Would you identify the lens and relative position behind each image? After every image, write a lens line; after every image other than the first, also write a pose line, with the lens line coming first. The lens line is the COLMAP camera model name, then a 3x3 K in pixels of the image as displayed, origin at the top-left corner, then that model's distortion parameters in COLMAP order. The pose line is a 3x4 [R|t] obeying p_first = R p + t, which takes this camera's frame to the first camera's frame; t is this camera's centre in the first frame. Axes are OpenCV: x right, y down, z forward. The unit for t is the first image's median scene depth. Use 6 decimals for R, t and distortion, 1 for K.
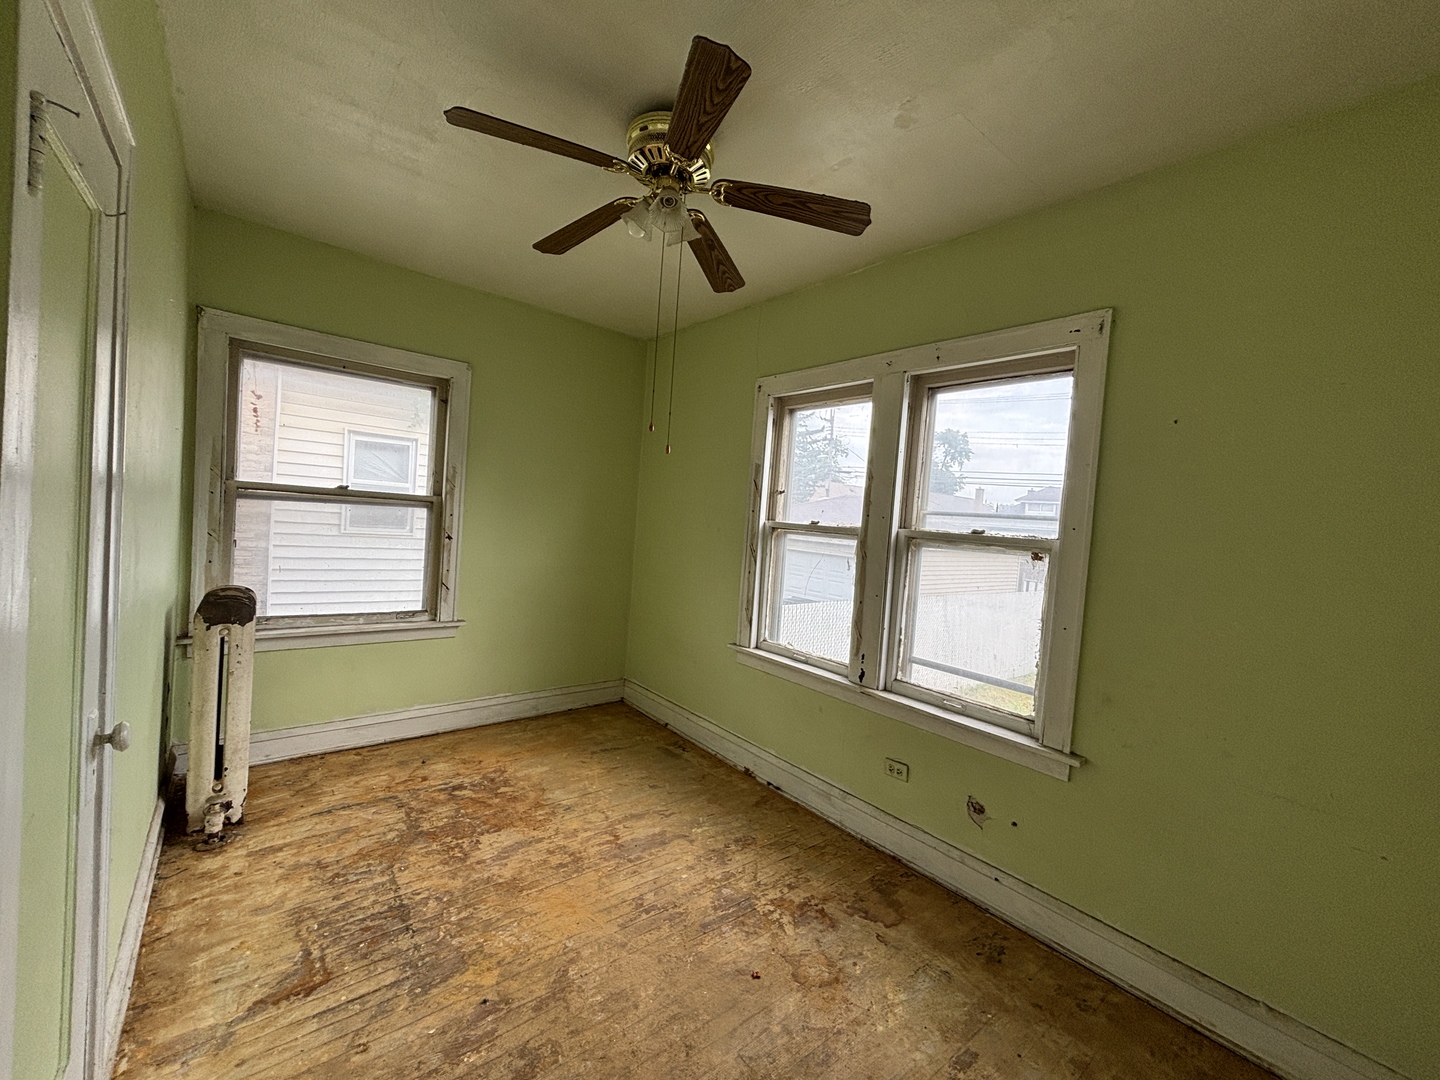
lens RADIAL K [[573.0, 0, 720.0], [0, 573.0, 540.0], [0, 0, 1]] dist [-0.000250, -0.000004]
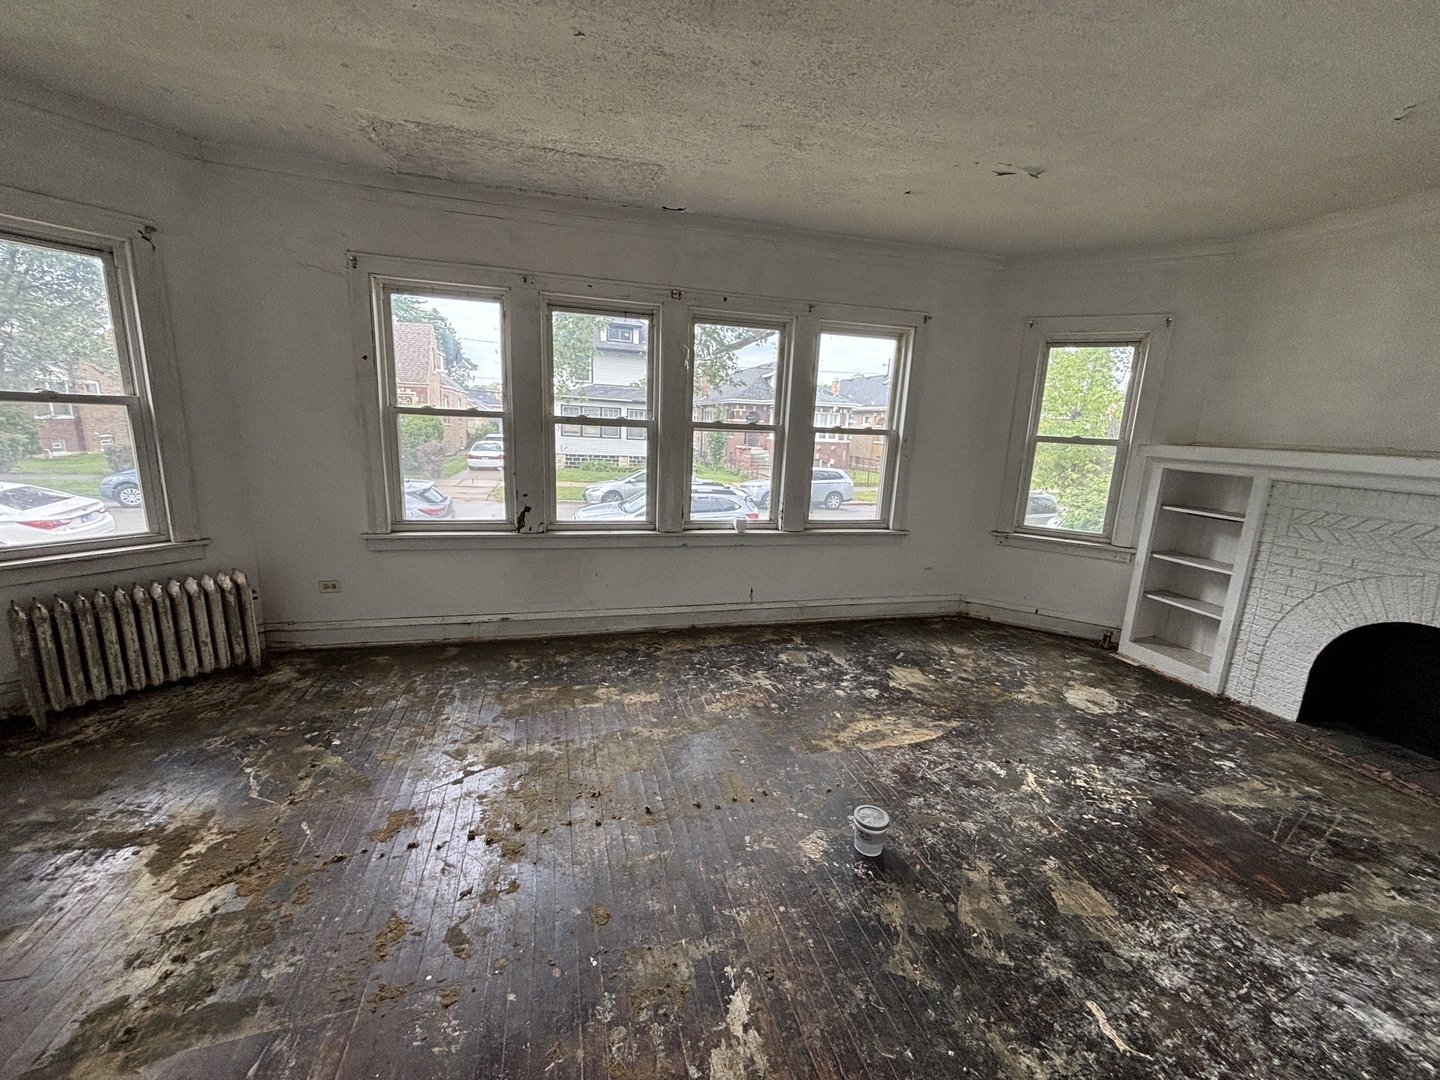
lens RADIAL K [[582.7, 0, 720.0], [0, 582.7, 540.0], [0, 0, 1]] dist [0.000099, 0.000001]
pose [[0.417268, -0.241141, 0.876207, -0.842495], [0.021639, 0.966517, 0.255690, -0.080700], [-0.908526, -0.087731, 0.408515, 0.259065]]
